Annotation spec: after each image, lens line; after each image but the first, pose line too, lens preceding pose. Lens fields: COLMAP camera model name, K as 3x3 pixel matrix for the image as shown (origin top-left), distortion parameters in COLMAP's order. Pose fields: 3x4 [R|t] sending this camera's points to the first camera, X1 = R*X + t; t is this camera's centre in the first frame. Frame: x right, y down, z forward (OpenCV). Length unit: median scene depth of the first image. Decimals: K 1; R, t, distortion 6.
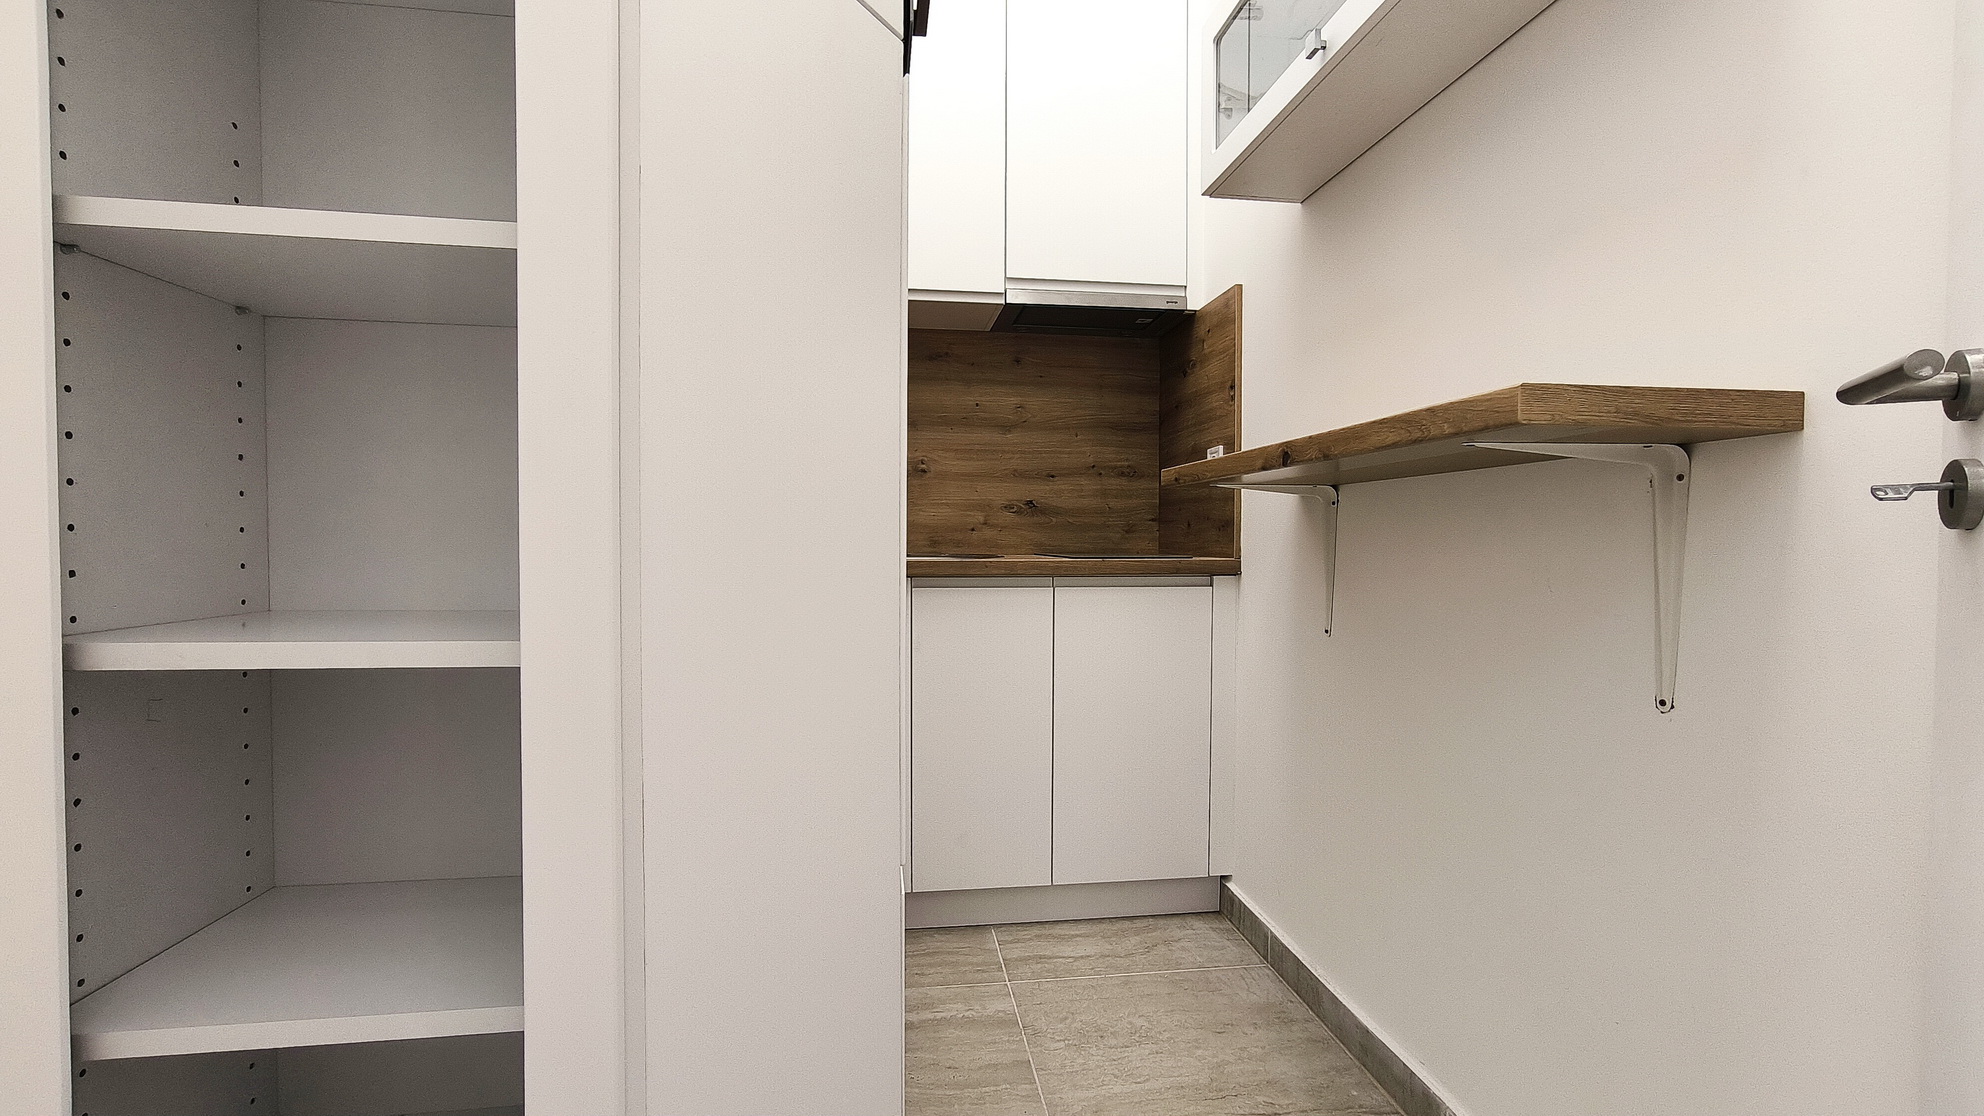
lens RADIAL K [[850.8, 0, 990.7], [0, 850.8, 551.8], [0, 0, 1]] dist [-0.022332, 0.009962]
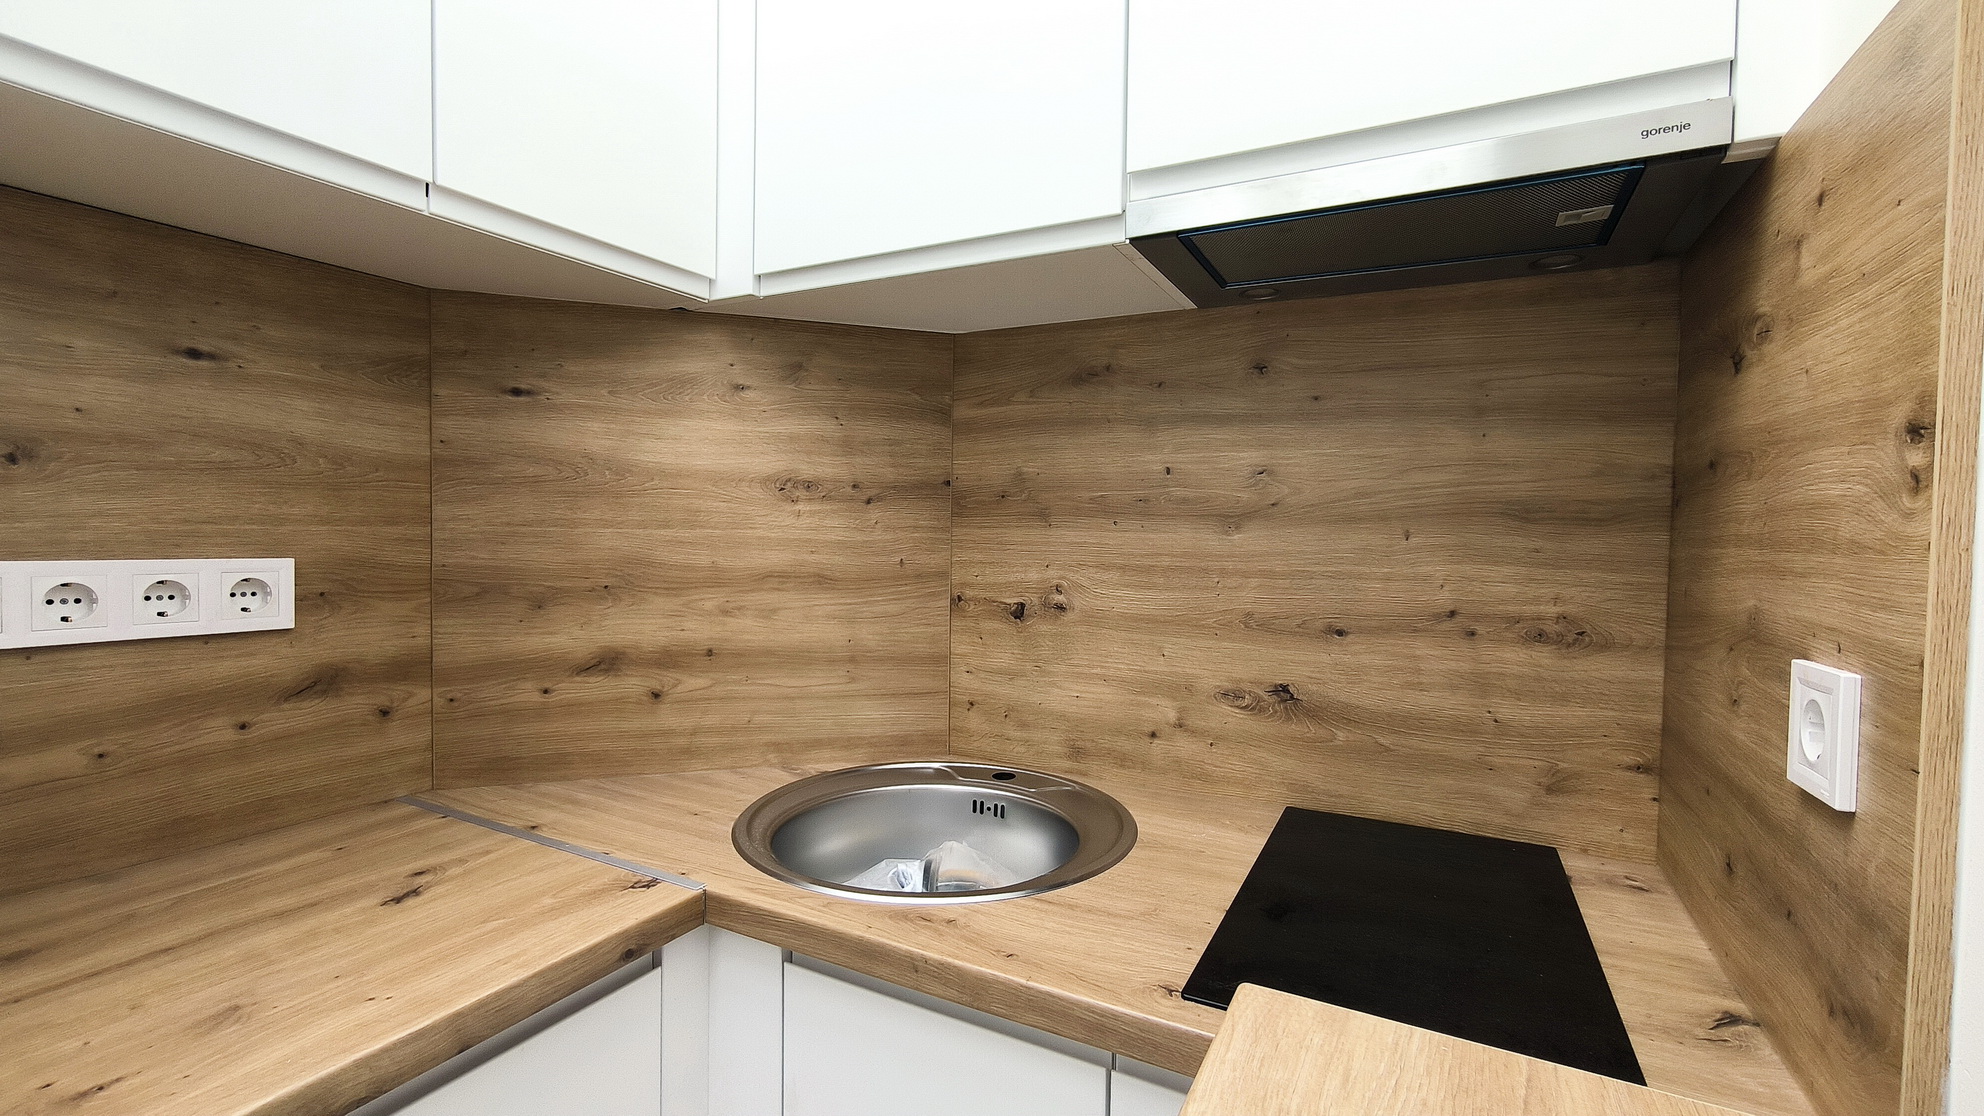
lens RADIAL K [[850.8, 0, 991.0], [0, 850.8, 557.6], [0, 0, 1]] dist [-0.022332, 0.009962]
pose [[0.811443, 0.027685, -0.583775, 0.177911], [-0.021753, 0.999616, 0.017169, -0.130280], [0.584026, -0.001233, 0.811734, 0.560416]]
